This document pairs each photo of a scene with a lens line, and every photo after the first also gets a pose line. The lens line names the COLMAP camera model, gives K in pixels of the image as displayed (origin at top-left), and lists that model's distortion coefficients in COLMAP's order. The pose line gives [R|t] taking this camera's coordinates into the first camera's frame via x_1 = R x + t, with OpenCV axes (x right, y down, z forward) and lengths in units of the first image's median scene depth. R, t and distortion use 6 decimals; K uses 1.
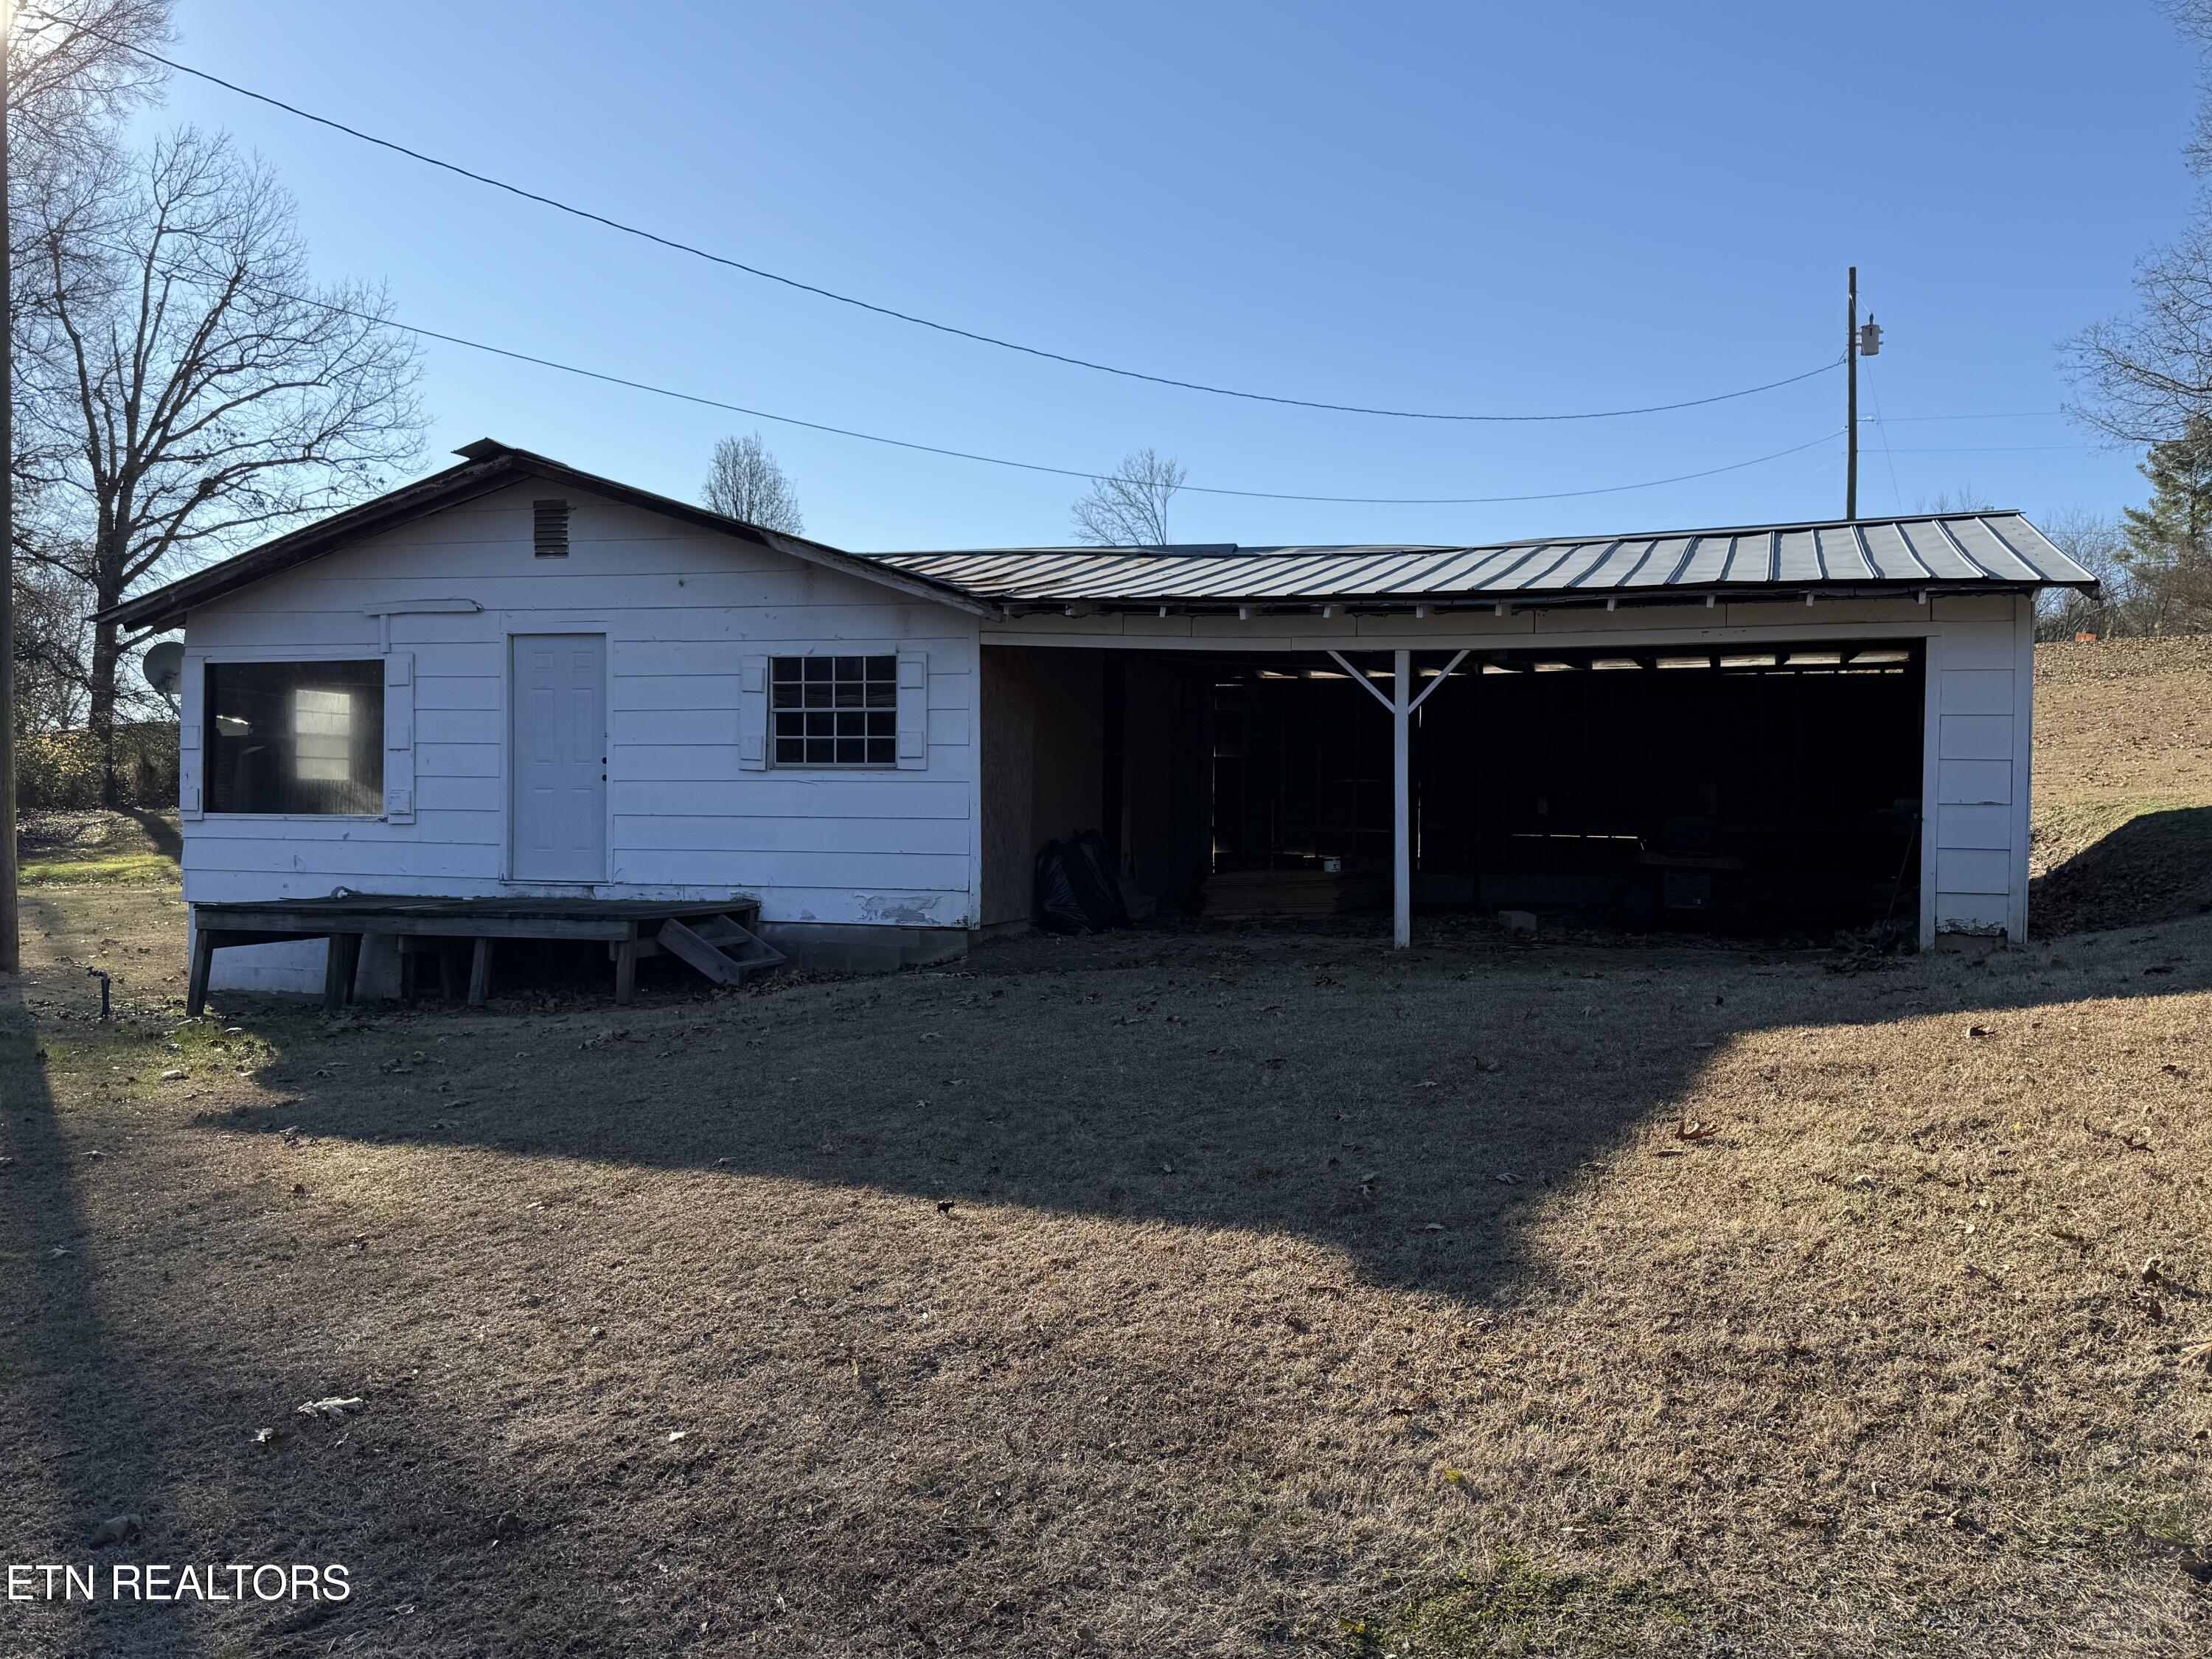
lens RADIAL K [[1888.8, 0, 1106.0], [0, 1888.8, 829.5], [0, 0, 1]] dist [0.068418, -0.000606]
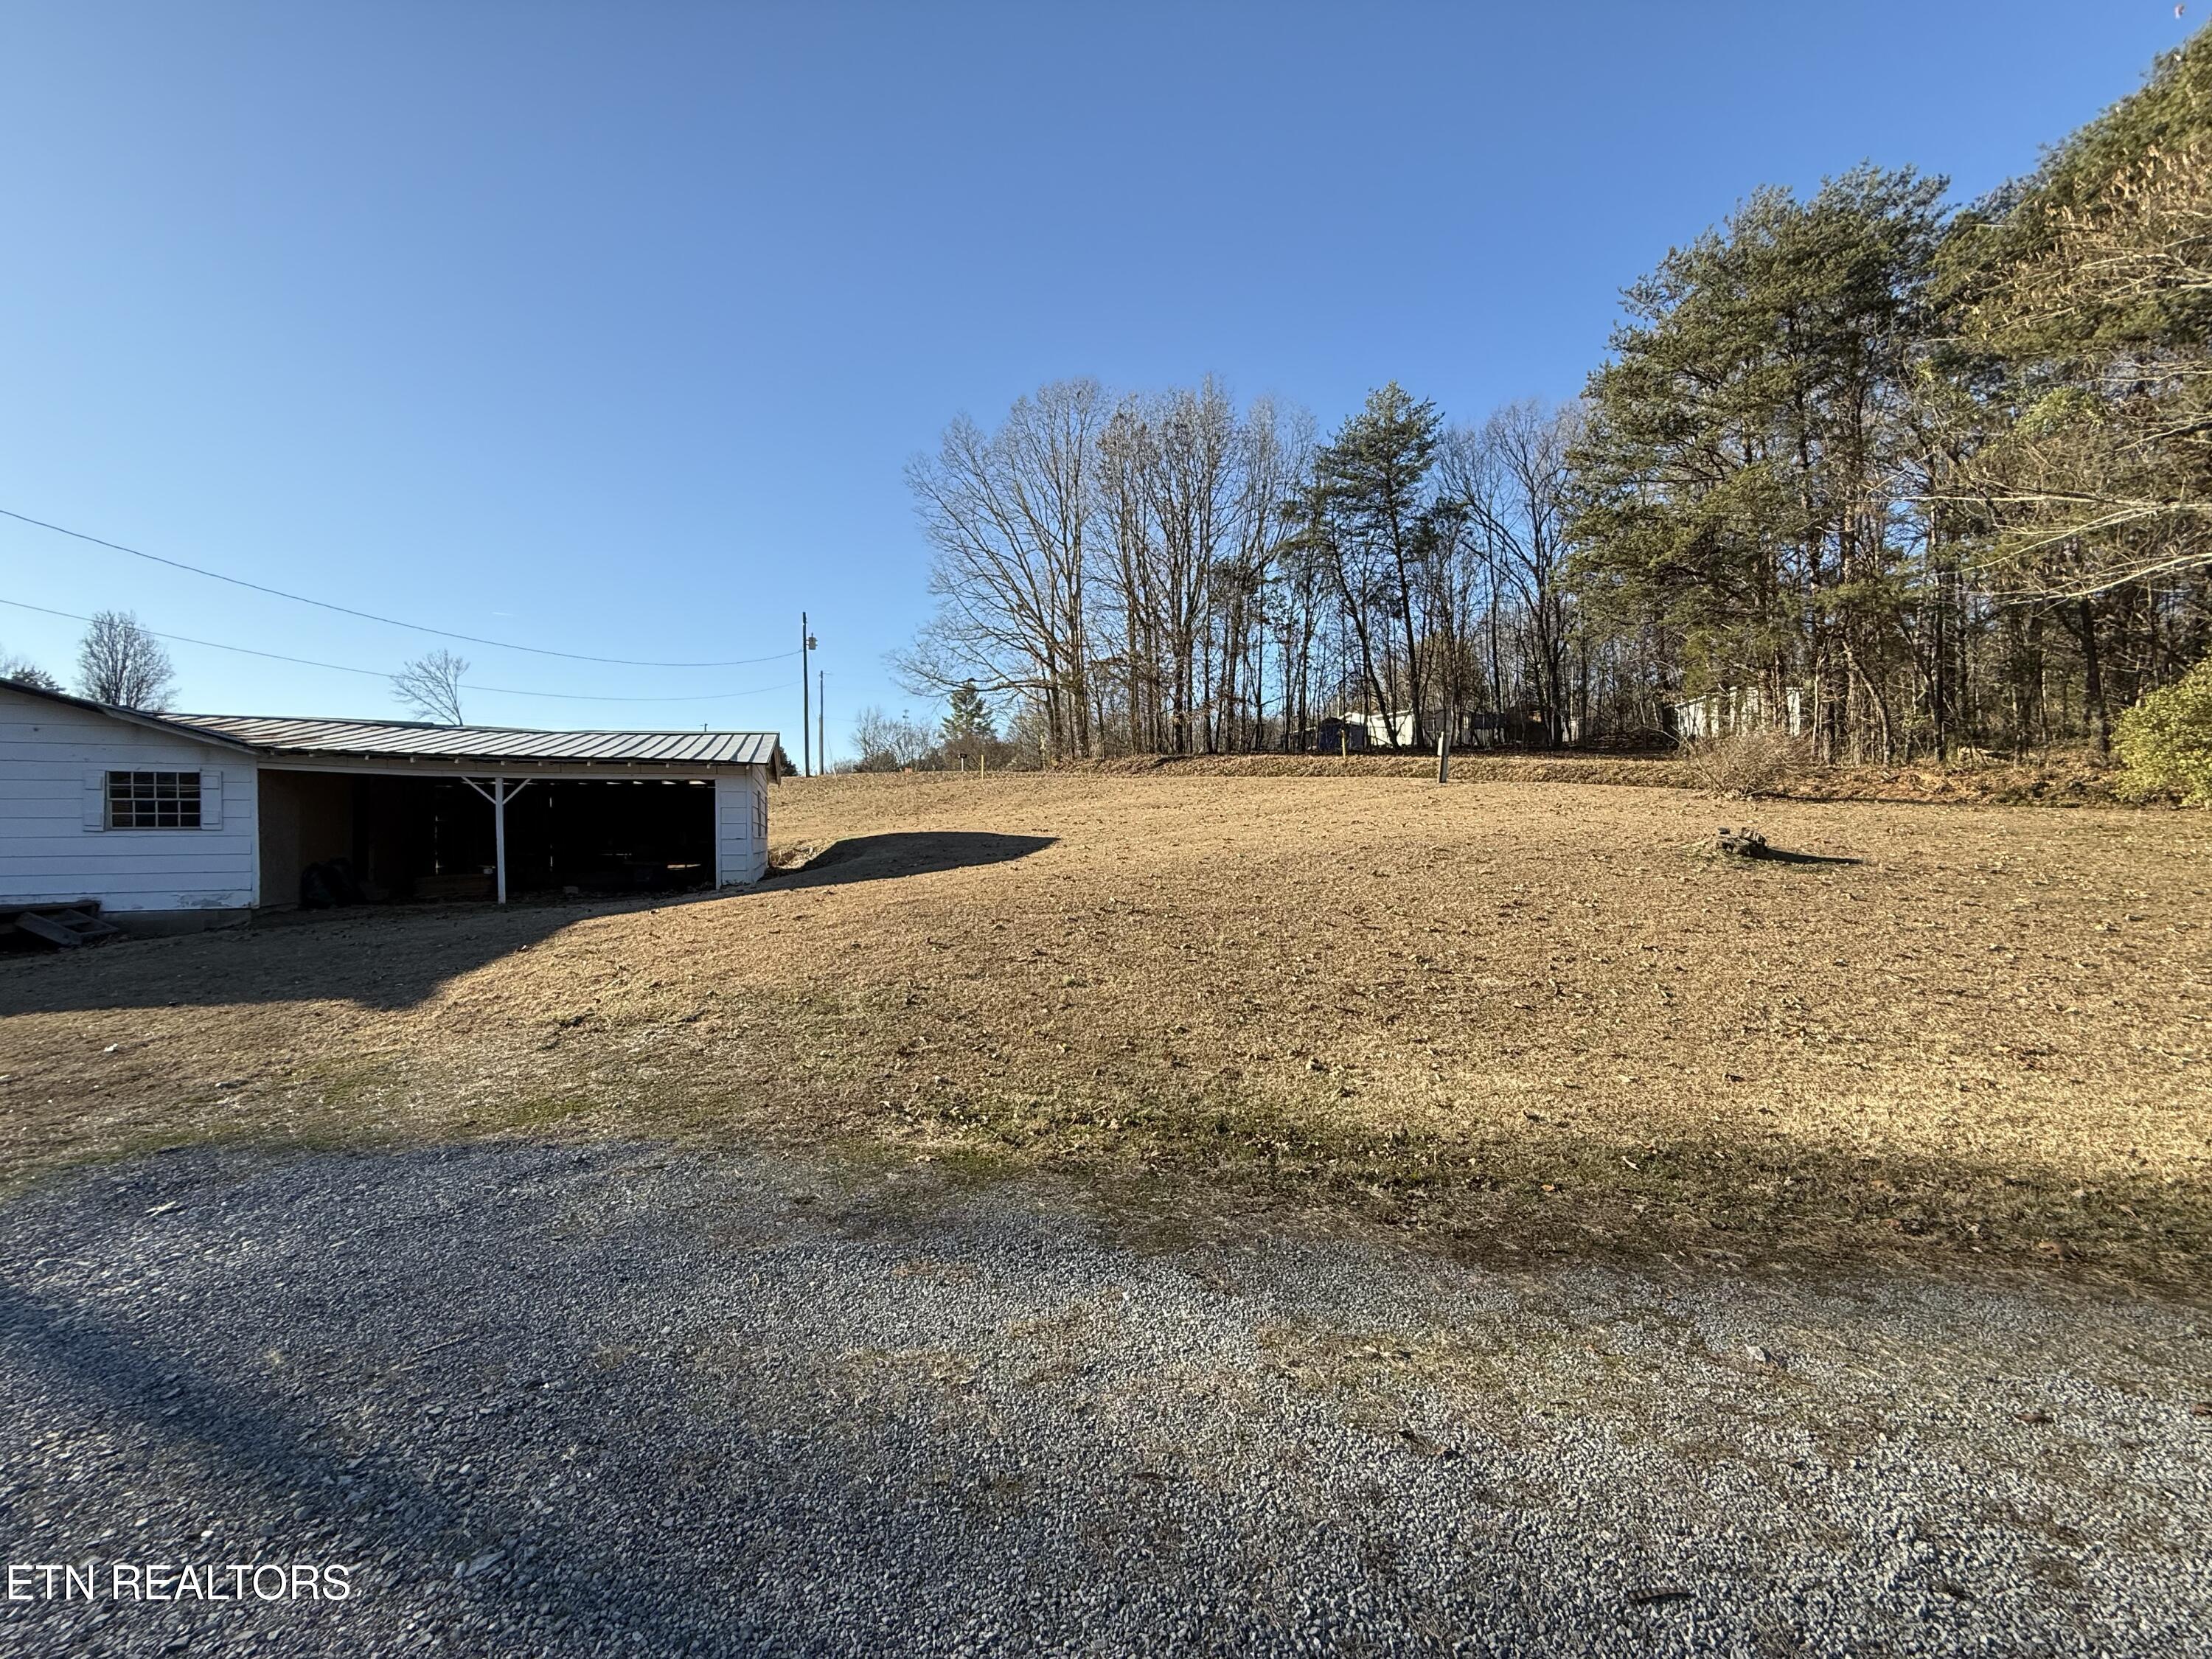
lens RADIAL K [[876.4, 0, 1106.0], [0, 876.4, 829.5], [0, 0, 1]] dist [-0.000588, -0.000400]
pose [[0.795147, -0.009867, 0.606336, 0.086008], [0.023331, 0.999625, -0.014329, 0.002884], [-0.605967, 0.025540, 0.795079, -0.299954]]
